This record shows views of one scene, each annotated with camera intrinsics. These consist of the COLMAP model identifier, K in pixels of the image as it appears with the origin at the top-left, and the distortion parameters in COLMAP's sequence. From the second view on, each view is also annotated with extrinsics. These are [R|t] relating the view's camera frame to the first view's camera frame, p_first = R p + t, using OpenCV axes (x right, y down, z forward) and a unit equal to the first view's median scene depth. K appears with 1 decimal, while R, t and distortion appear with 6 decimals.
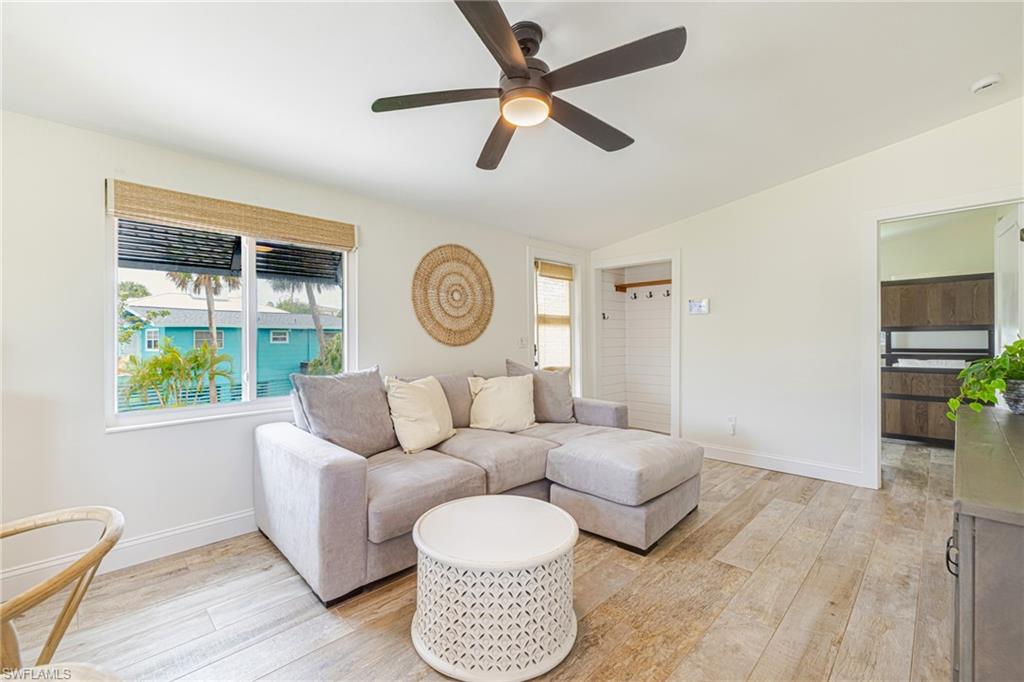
lens RADIAL K [[432.1, 0, 516.1], [0, 432.1, 338.7], [0, 0, 1]] dist [0.000095, 0.000218]
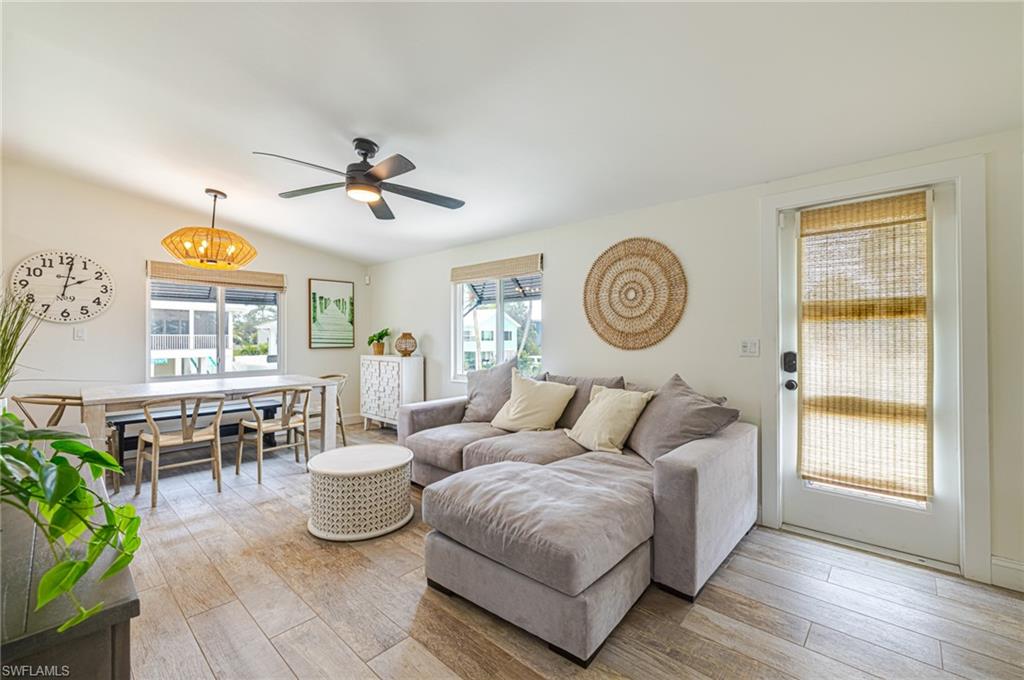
lens RADIAL K [[432.1, 0, 513.1], [0, 432.1, 335.3], [0, 0, 1]] dist [0.000095, 0.000218]
pose [[0.037247, 0.001656, -0.999305, 0.918375], [0.002621, 0.999995, 0.001755, -0.018975], [0.999303, -0.002684, 0.037242, 0.865785]]
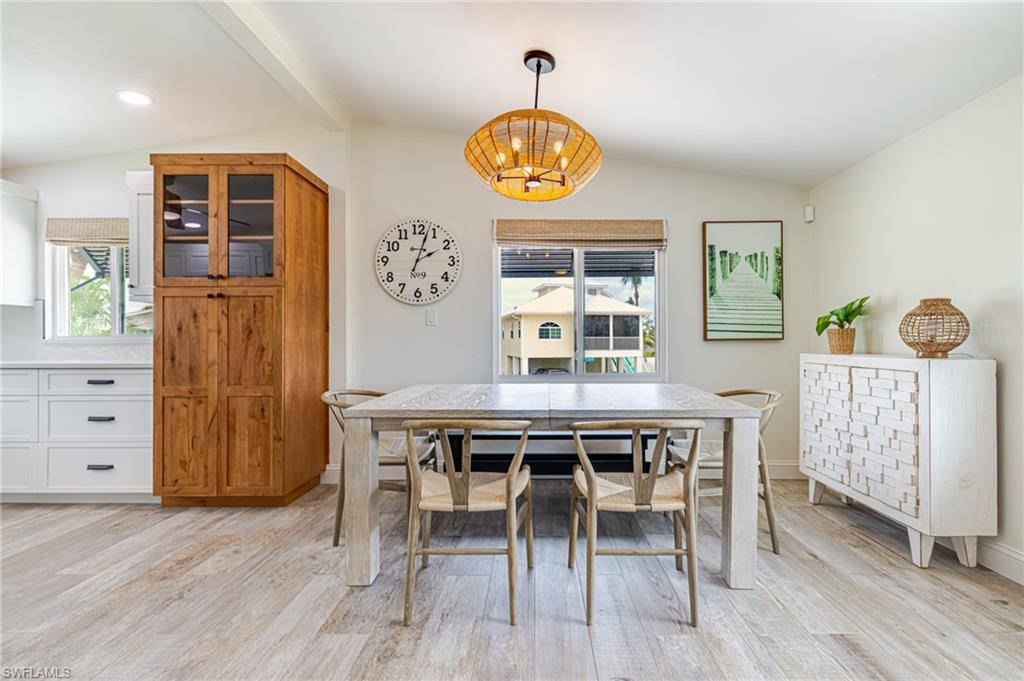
lens RADIAL K [[432.1, 0, 535.0], [0, 432.1, 341.0], [0, 0, 1]] dist [0.000095, 0.000218]
pose [[-0.712012, 0.006556, -0.702137, 0.144961], [0.007088, 0.999973, 0.002150, 0.032671], [0.702131, -0.003446, -0.712039, 0.556578]]
